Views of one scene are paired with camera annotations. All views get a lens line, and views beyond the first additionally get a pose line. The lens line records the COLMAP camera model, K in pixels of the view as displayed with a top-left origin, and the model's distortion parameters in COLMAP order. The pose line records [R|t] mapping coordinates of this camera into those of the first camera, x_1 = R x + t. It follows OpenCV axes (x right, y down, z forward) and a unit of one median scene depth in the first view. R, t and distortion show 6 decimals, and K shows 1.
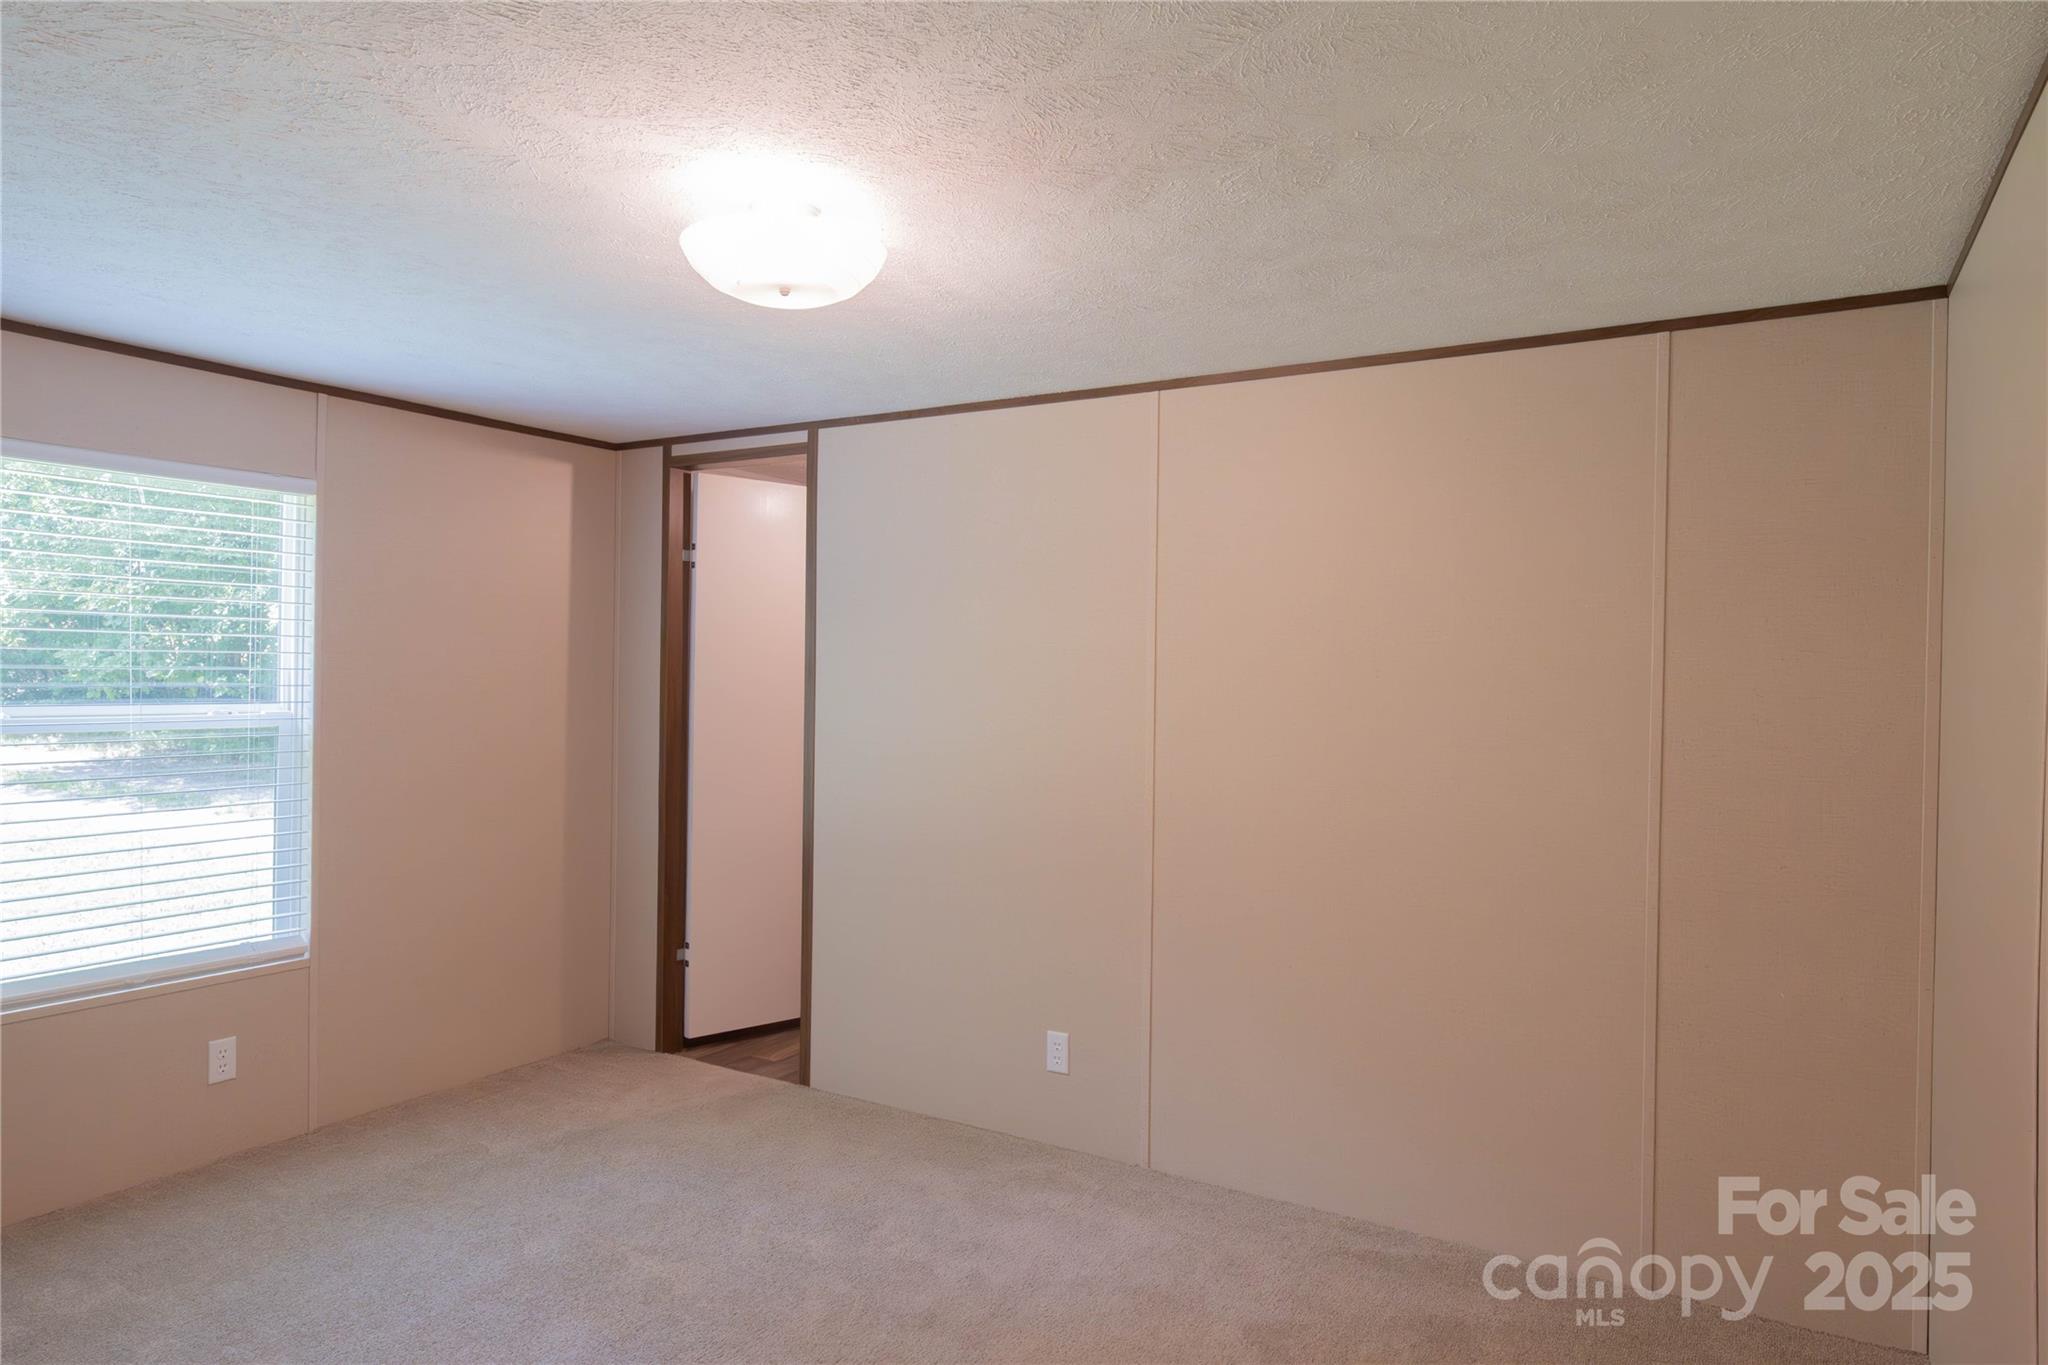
lens RADIAL K [[1250.1, 0, 1024.0], [0, 1250.1, 682.5], [0, 0, 1]] dist [-0.014380, -0.000648]
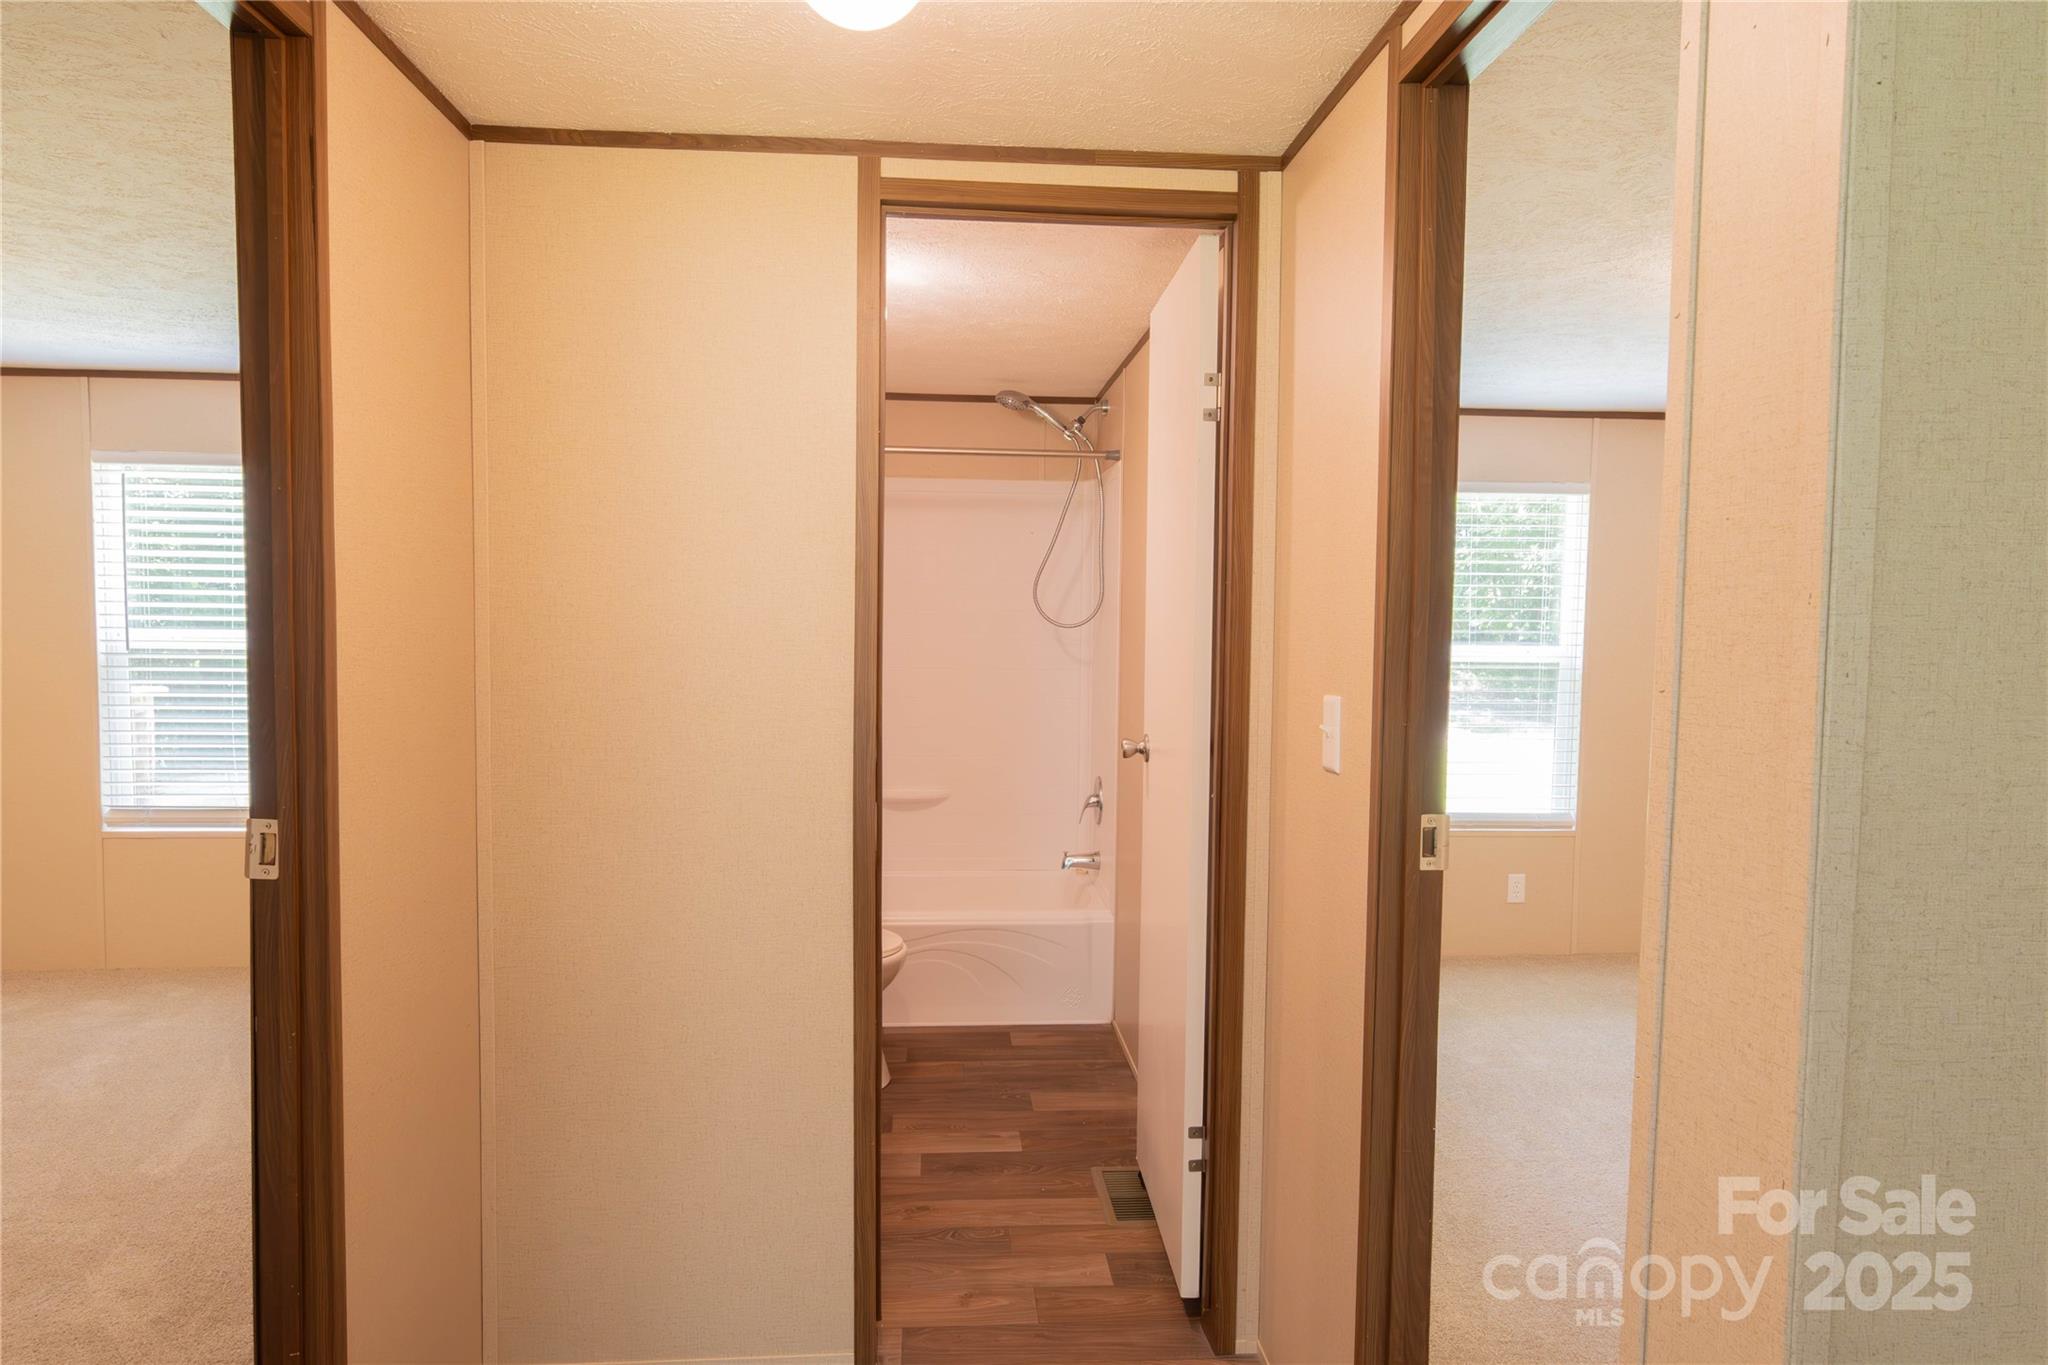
lens RADIAL K [[1250.1, 0, 1024.0], [0, 1250.1, 682.5], [0, 0, 1]] dist [-0.014380, -0.000648]
pose [[0.577493, 0.043138, -0.815255, 0.197829], [-0.008290, 0.998861, 0.046980, -0.003018], [0.816354, -0.020372, 0.577193, -0.303923]]
